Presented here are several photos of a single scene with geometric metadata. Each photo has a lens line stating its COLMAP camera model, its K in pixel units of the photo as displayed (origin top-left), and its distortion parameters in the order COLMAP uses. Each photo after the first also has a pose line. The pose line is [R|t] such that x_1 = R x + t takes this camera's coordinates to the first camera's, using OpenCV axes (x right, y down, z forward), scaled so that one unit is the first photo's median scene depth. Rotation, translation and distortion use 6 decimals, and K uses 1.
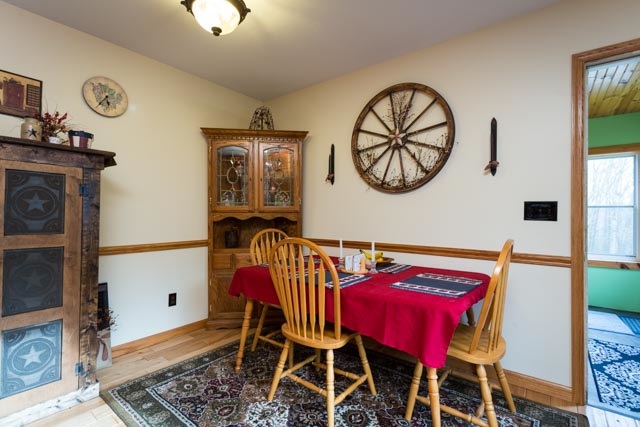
lens RADIAL K [[295.4, 0, 320.6], [0, 295.4, 210.7], [0, 0, 1]] dist [0.002769, 0.000343]
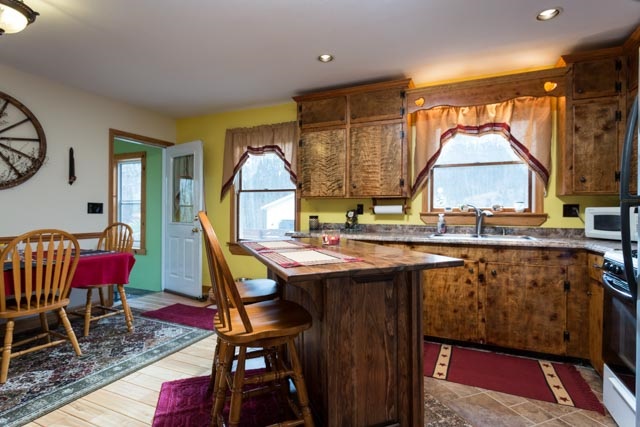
lens RADIAL K [[340.8, 0, 318.9], [0, 340.8, 211.4], [0, 0, 1]] dist [-0.000215, -0.000547]
pose [[-0.229813, -0.007082, 0.973209, -1.303815], [-0.009055, 0.999946, 0.005139, -0.001126], [-0.973193, -0.007631, -0.229864, 0.139301]]
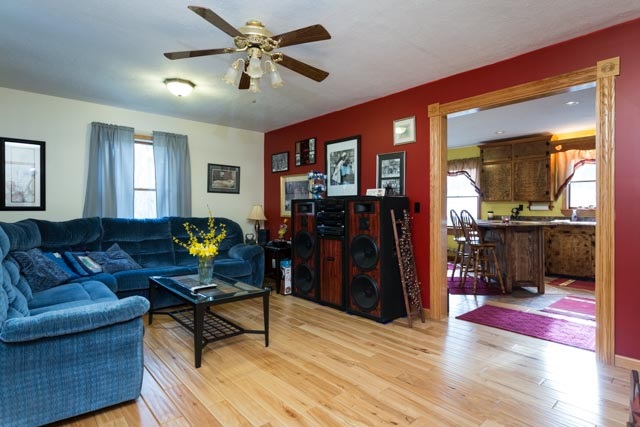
lens RADIAL K [[340.8, 0, 320.5], [0, 340.8, 215.0], [0, 0, 1]] dist [-0.000215, -0.000547]
pose [[0.191511, -0.020022, 0.981286, -3.927962], [-0.001411, 0.999785, 0.020675, 0.000683], [-0.981489, -0.005344, 0.191442, 1.025017]]
